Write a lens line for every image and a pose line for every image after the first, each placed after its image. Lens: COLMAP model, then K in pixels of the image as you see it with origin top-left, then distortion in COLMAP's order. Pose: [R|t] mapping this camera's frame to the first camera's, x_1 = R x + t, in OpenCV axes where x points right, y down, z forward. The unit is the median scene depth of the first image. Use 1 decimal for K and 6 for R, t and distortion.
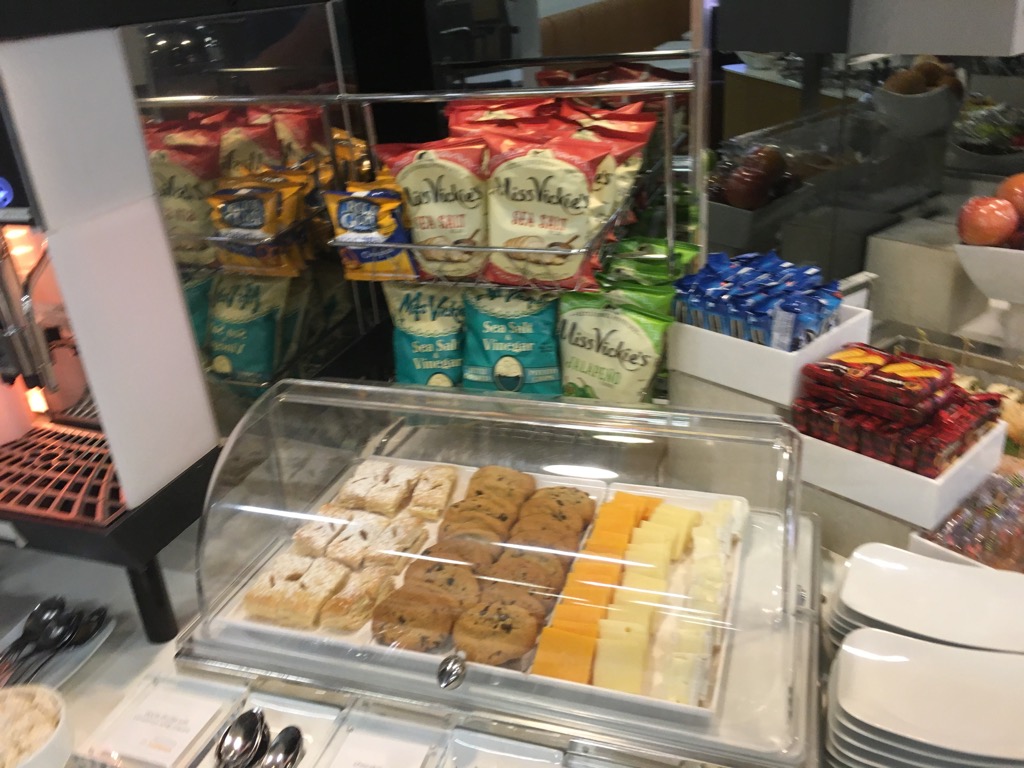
lens RADIAL K [[880.3, 0, 528.5], [0, 880.3, 390.3], [0, 0, 1]] dist [0.066452, -0.100588]
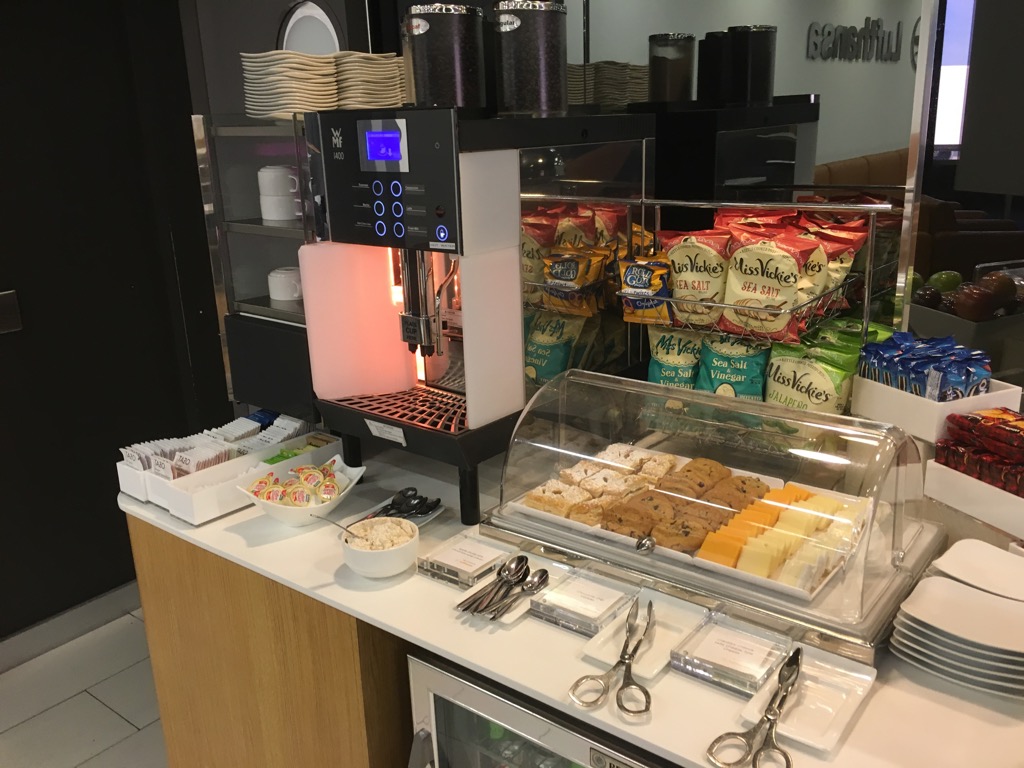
lens RADIAL K [[880.3, 0, 521.2], [0, 880.3, 382.2], [0, 0, 1]] dist [0.066452, -0.100588]
pose [[0.937965, 0.135295, -0.319244, 0.122427], [-0.178079, 0.977990, -0.108738, 0.175503], [0.297505, 0.158843, 0.941413, -0.431657]]
